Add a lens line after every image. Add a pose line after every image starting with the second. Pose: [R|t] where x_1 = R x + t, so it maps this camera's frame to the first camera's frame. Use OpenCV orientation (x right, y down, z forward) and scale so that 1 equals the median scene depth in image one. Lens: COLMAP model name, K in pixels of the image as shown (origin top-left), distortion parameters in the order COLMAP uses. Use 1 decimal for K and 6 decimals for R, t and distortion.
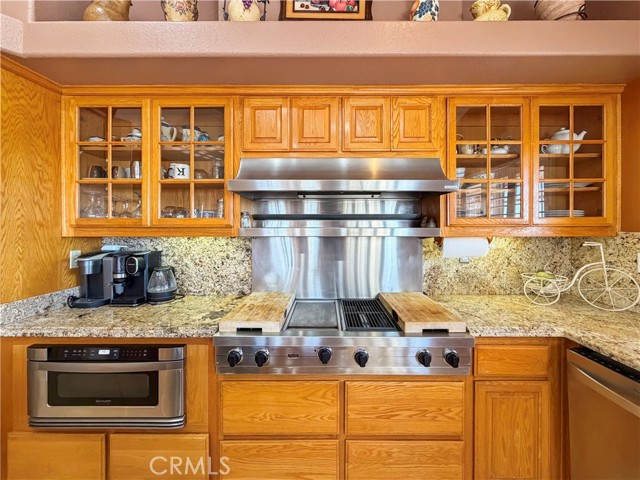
lens RADIAL K [[261.3, 0, 327.9], [0, 261.3, 228.8], [0, 0, 1]] dist [0.000520, -0.000622]
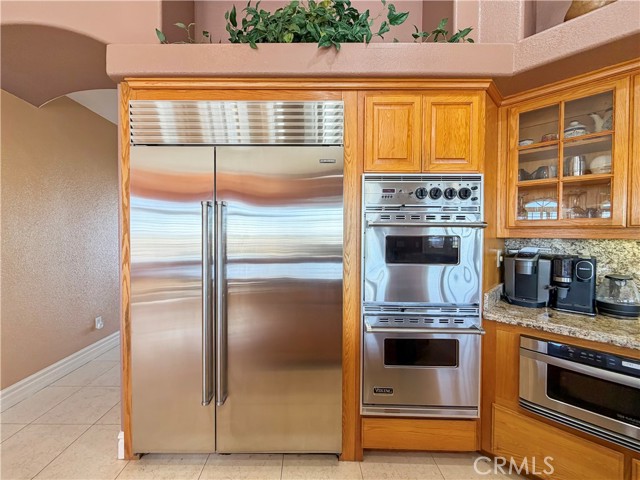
lens RADIAL K [[261.3, 0, 314.8], [0, 261.3, 238.5], [0, 0, 1]] dist [0.000520, -0.000622]
pose [[0.696469, 0.018804, -0.717340, -0.768426], [-0.010911, 0.999819, 0.015615, 0.025784], [0.717504, -0.003048, 0.696548, -0.318987]]
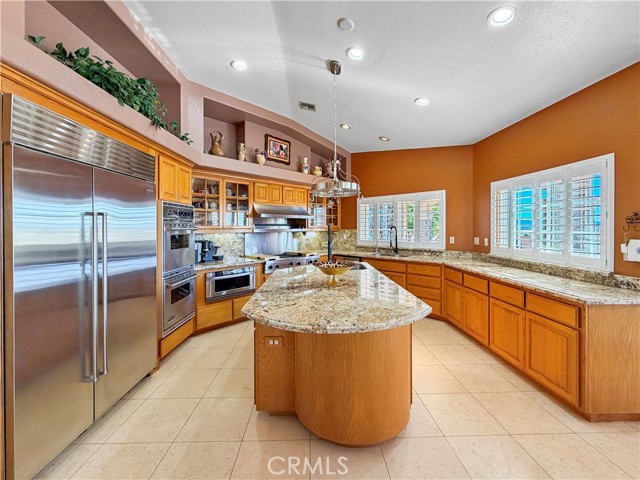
lens RADIAL K [[261.3, 0, 317.3], [0, 261.3, 227.2], [0, 0, 1]] dist [0.000520, -0.000622]
pose [[0.701915, -0.004374, 0.712247, -1.832949], [0.010850, 0.999931, -0.004552, -0.005187], [-0.712178, 0.010923, 0.701914, -1.429824]]
